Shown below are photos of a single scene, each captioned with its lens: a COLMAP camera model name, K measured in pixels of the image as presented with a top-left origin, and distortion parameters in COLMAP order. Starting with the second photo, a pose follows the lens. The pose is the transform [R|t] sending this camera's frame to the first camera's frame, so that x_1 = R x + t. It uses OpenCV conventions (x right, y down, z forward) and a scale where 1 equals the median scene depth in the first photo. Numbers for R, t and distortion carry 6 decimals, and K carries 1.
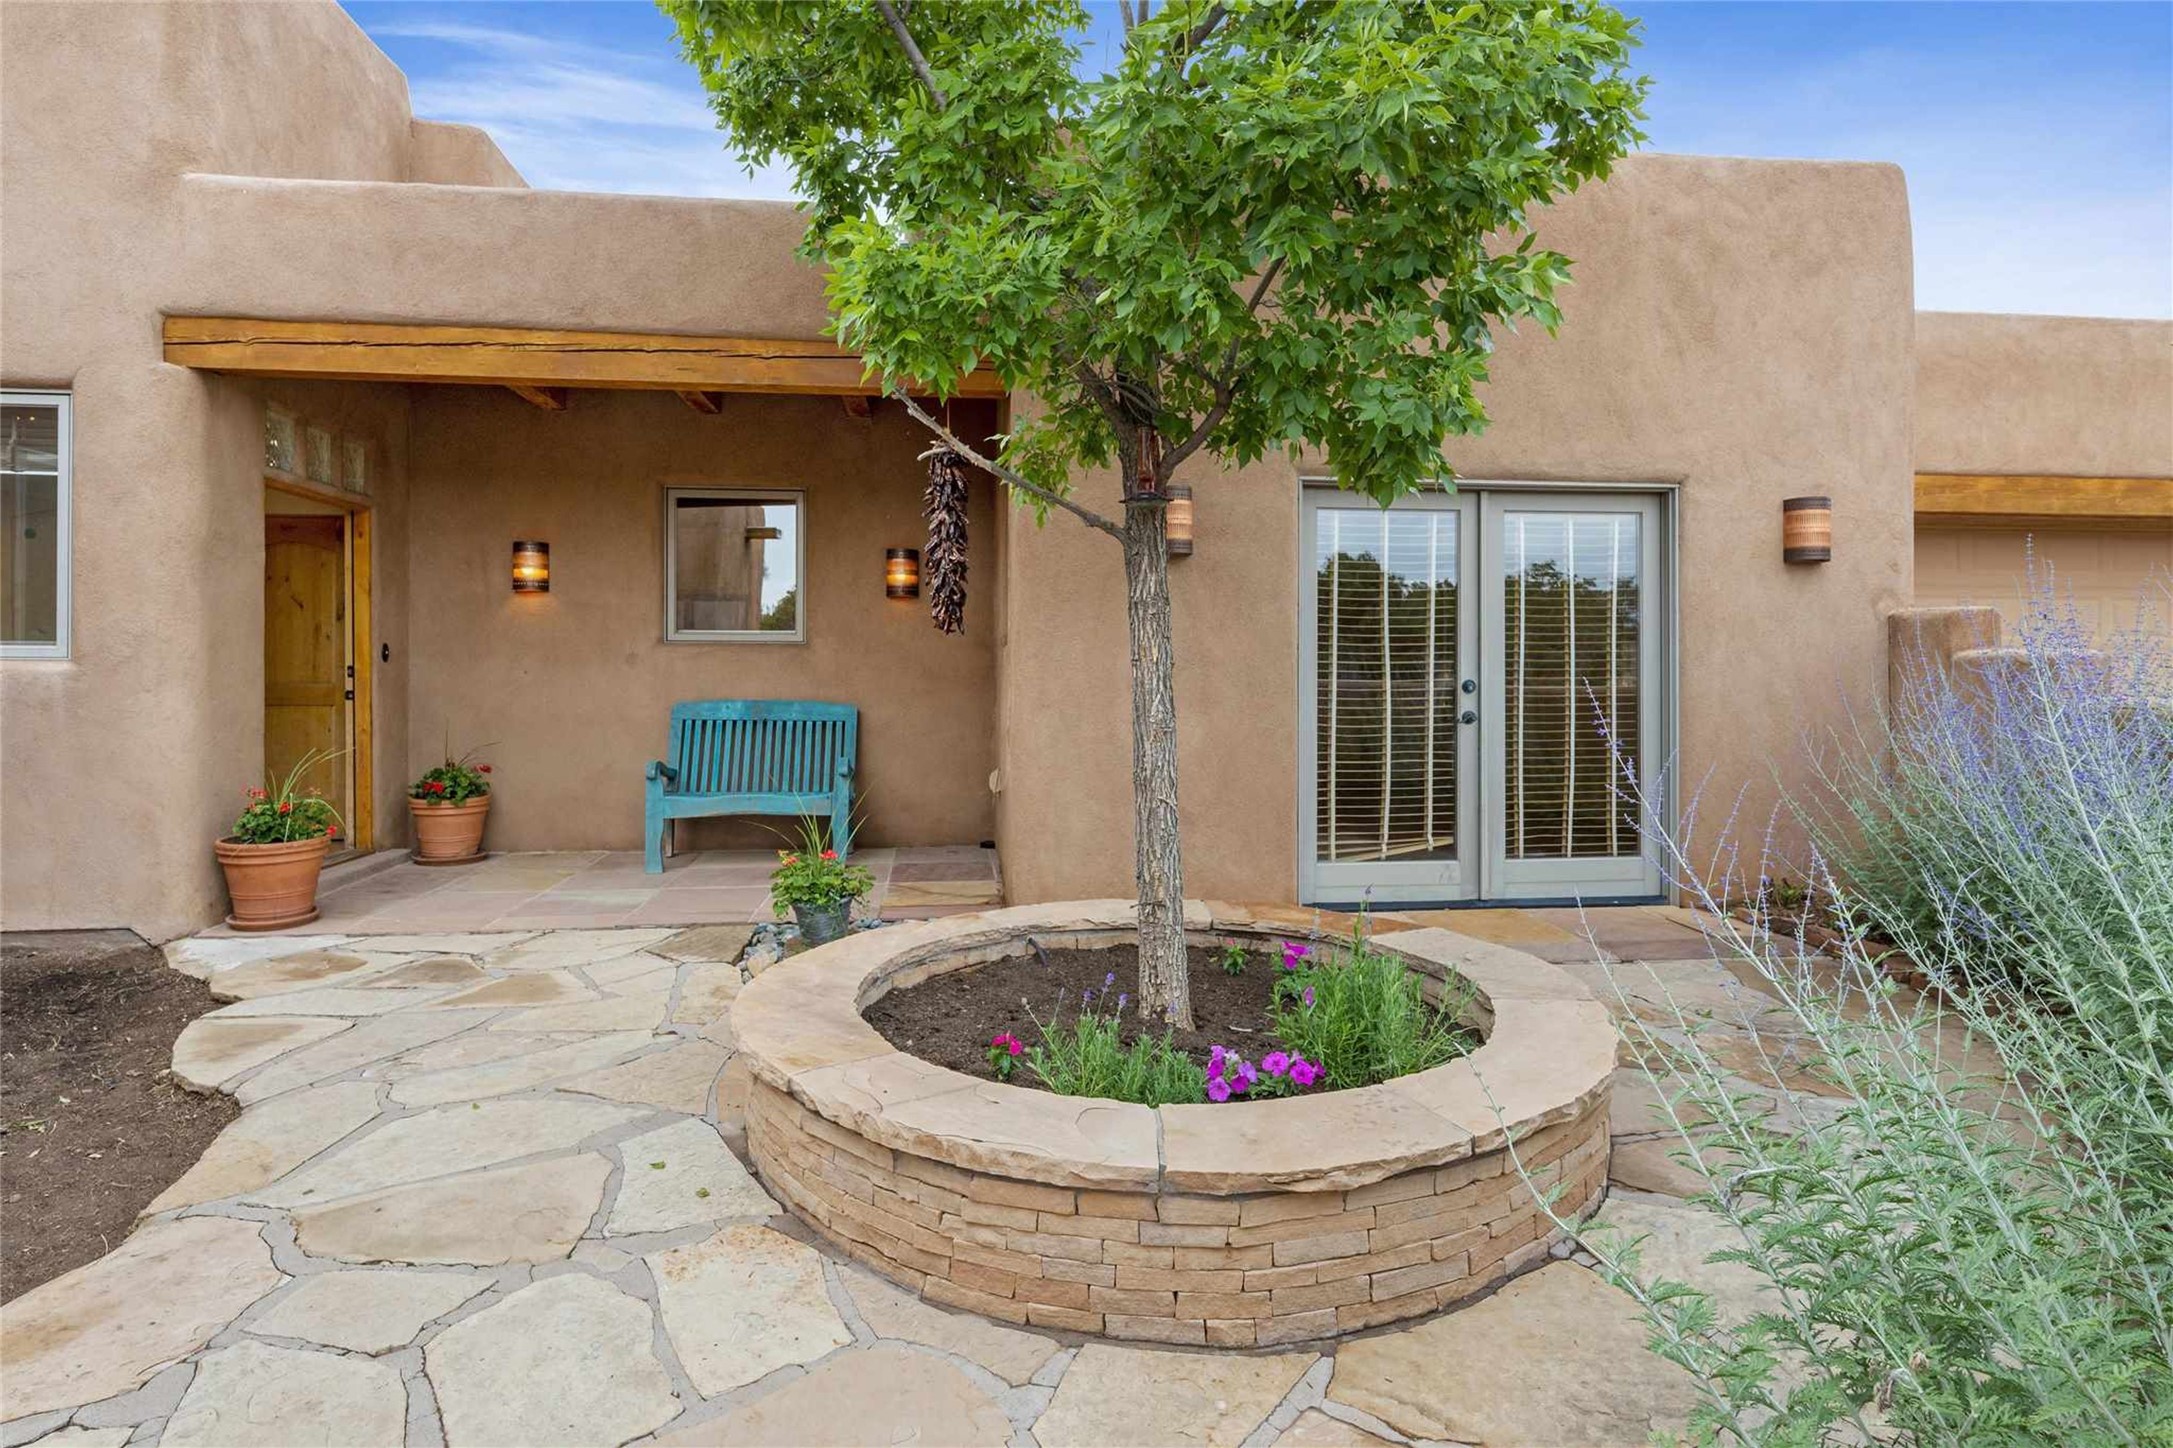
lens RADIAL K [[1131.6, 0, 1081.3], [0, 1131.6, 670.0], [0, 0, 1]] dist [-0.000025, 0.000556]
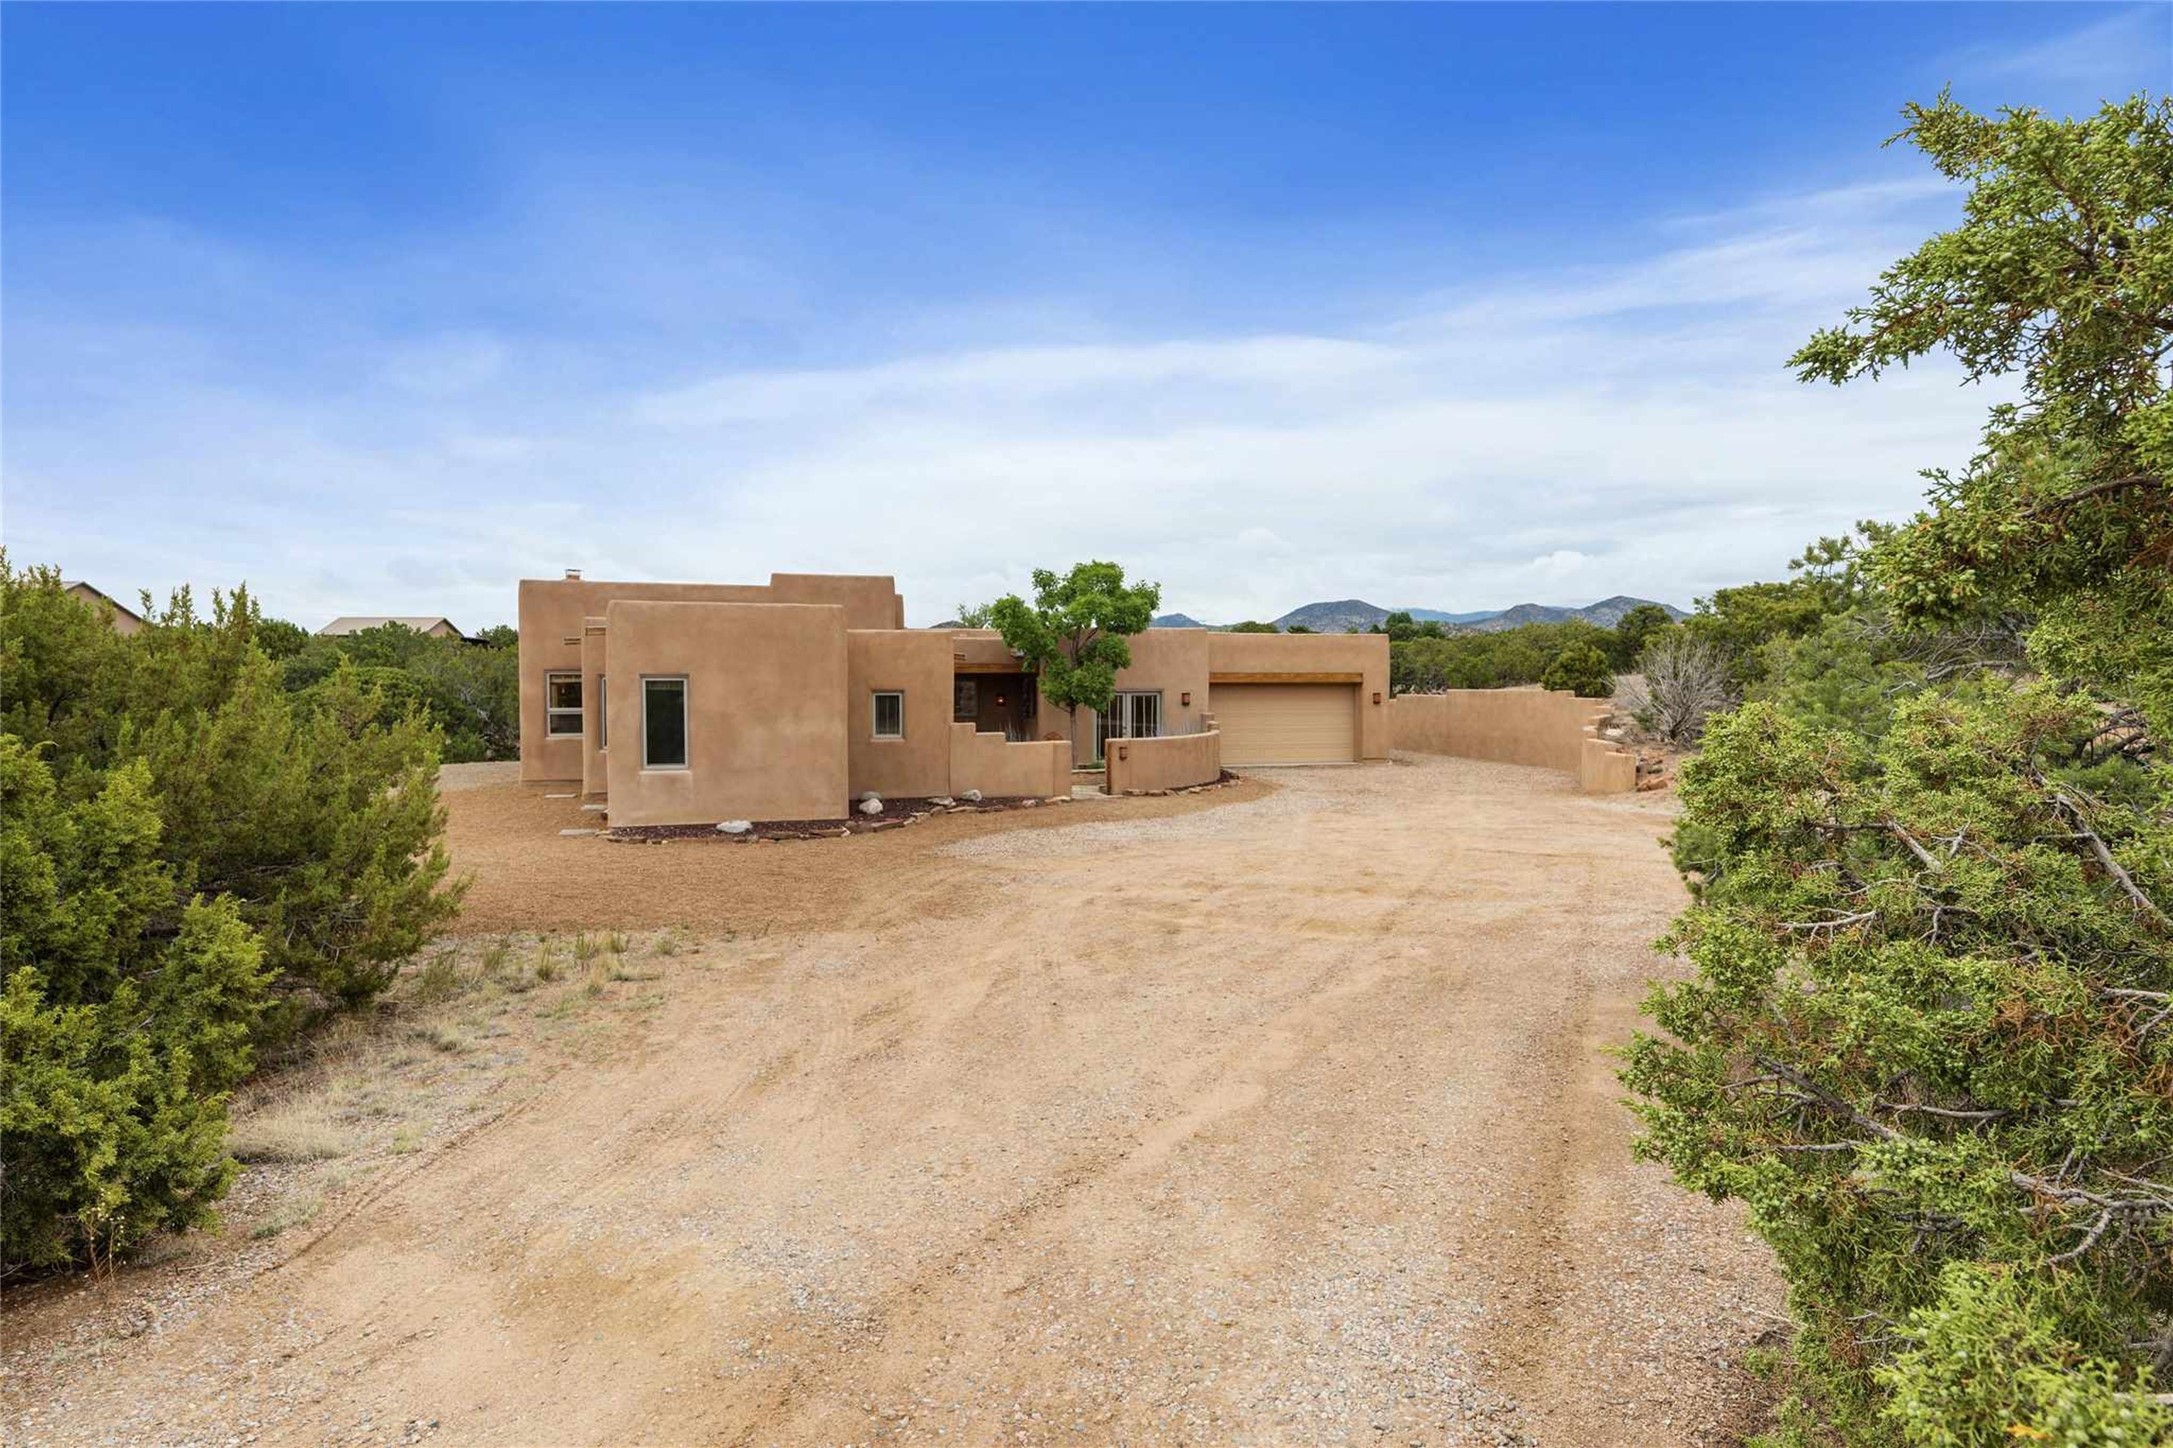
lens RADIAL K [[1131.6, 0, 1081.3], [0, 1131.6, 670.0], [0, 0, 1]] dist [-0.000025, 0.000556]
pose [[0.988076, 0.002031, 0.153951, -0.803808], [-0.001966, 0.999998, -0.000575, -0.305089], [-0.153952, 0.000265, 0.988078, -5.019783]]
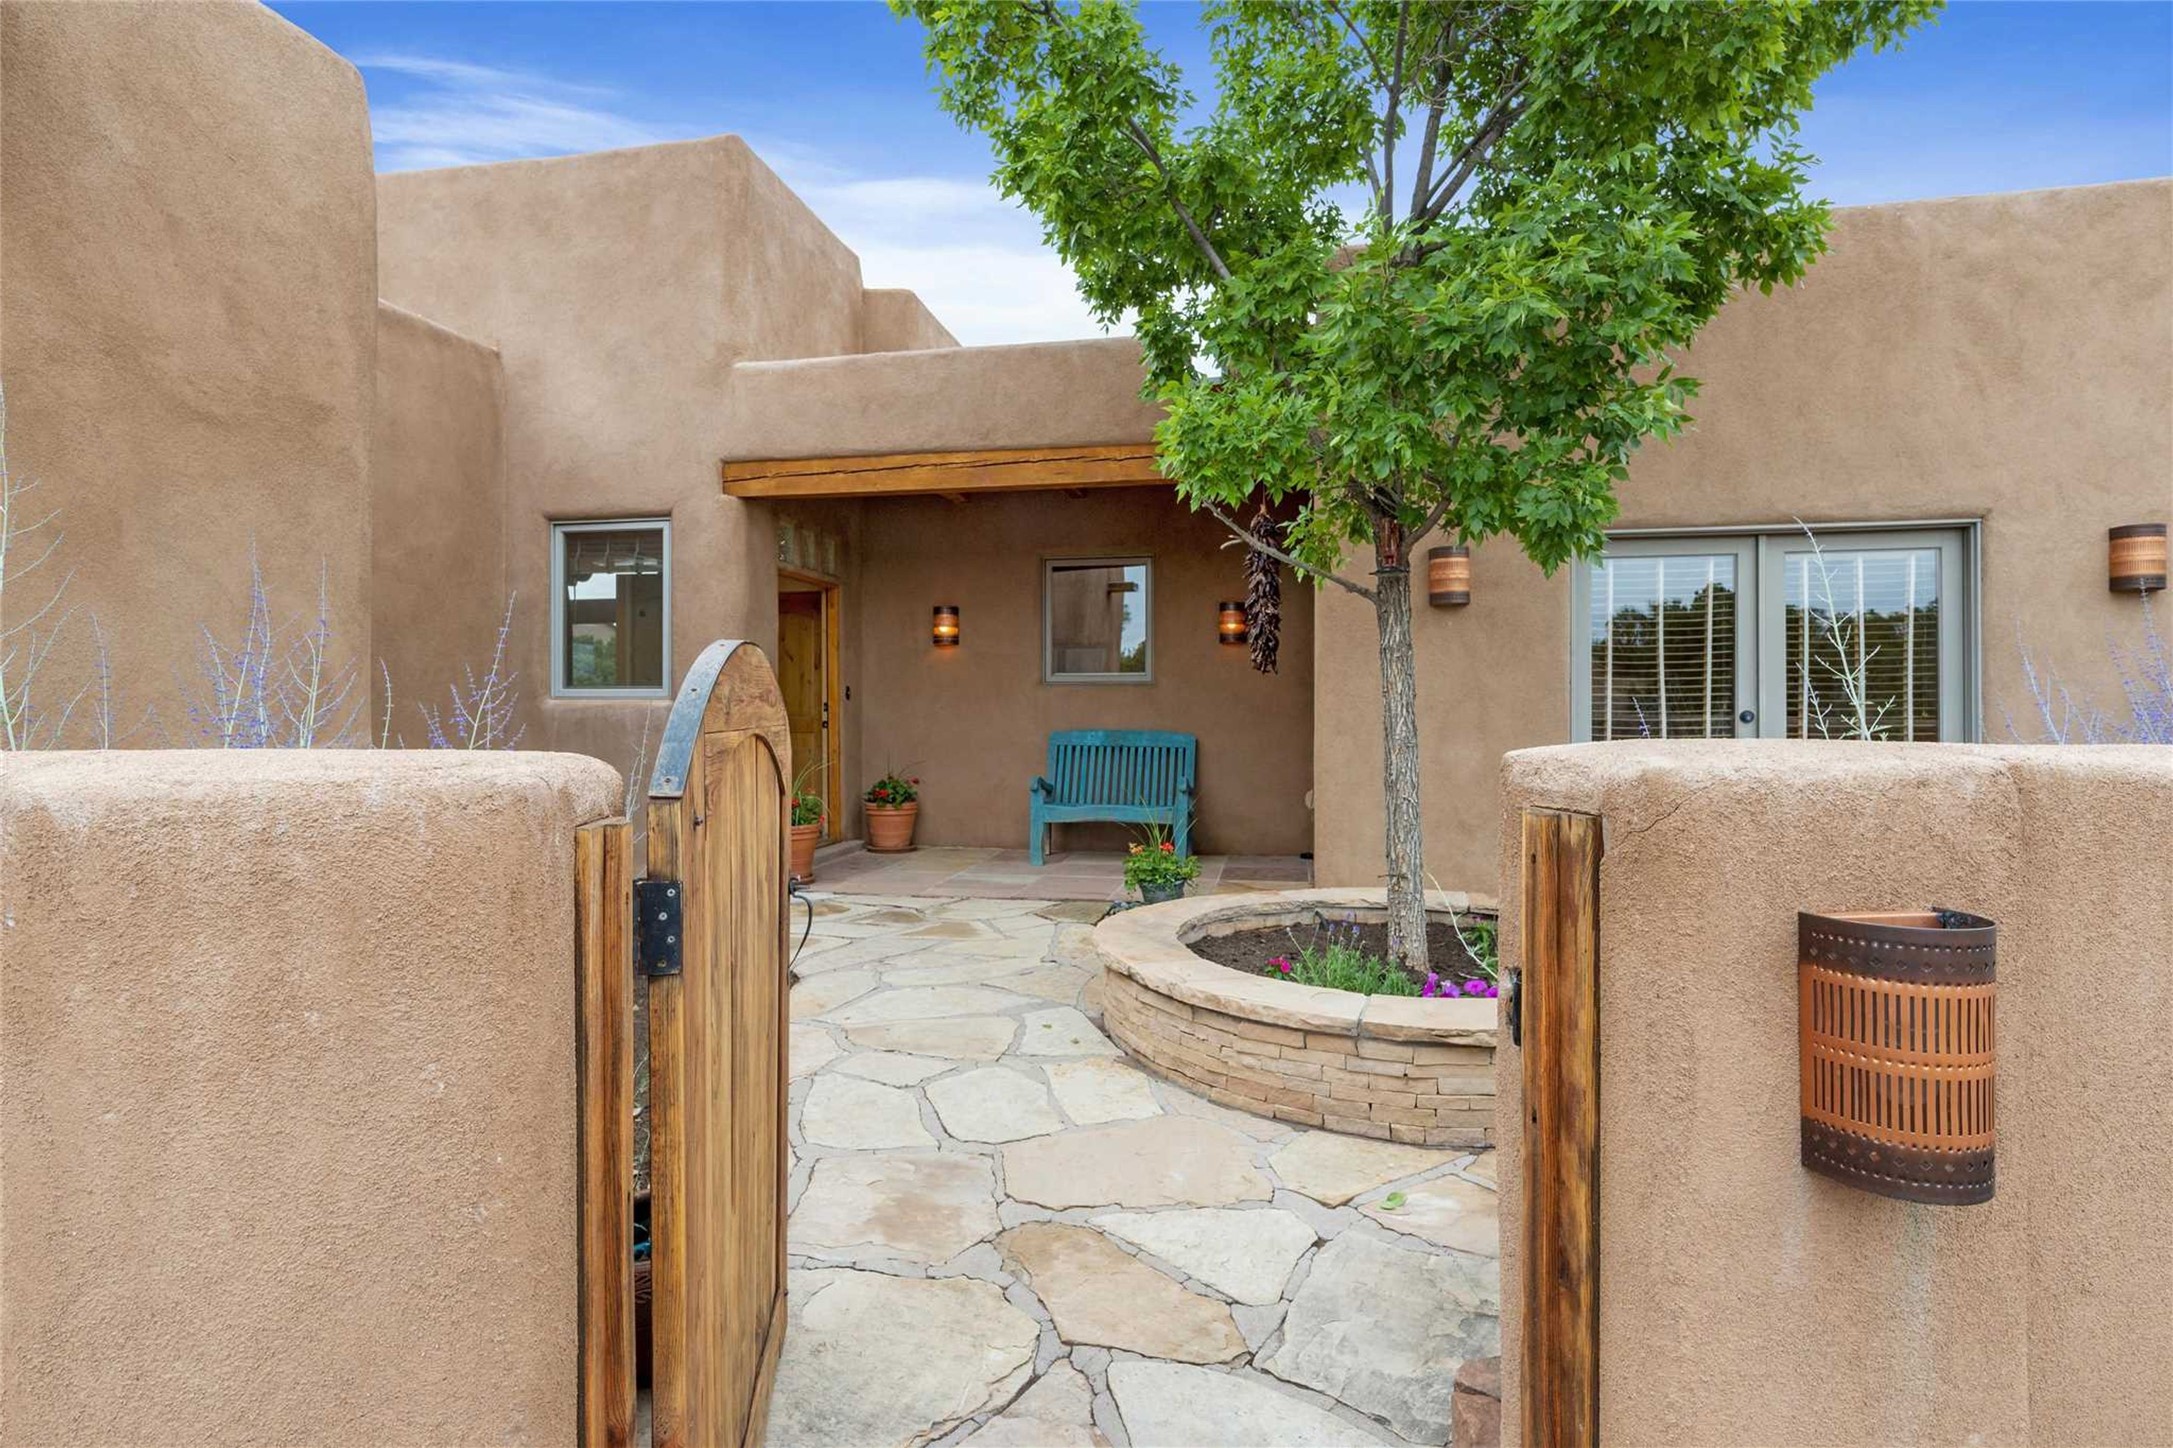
lens RADIAL K [[1143.3, 0, 1085.6], [0, 1143.3, 718.7], [0, 0, 1]] dist [-0.000956, -0.001147]
pose [[0.952363, -0.000059, -0.304966, 0.087146], [0.002136, 0.999977, 0.006477, 0.009289], [0.304959, -0.006820, 0.952341, -0.269531]]
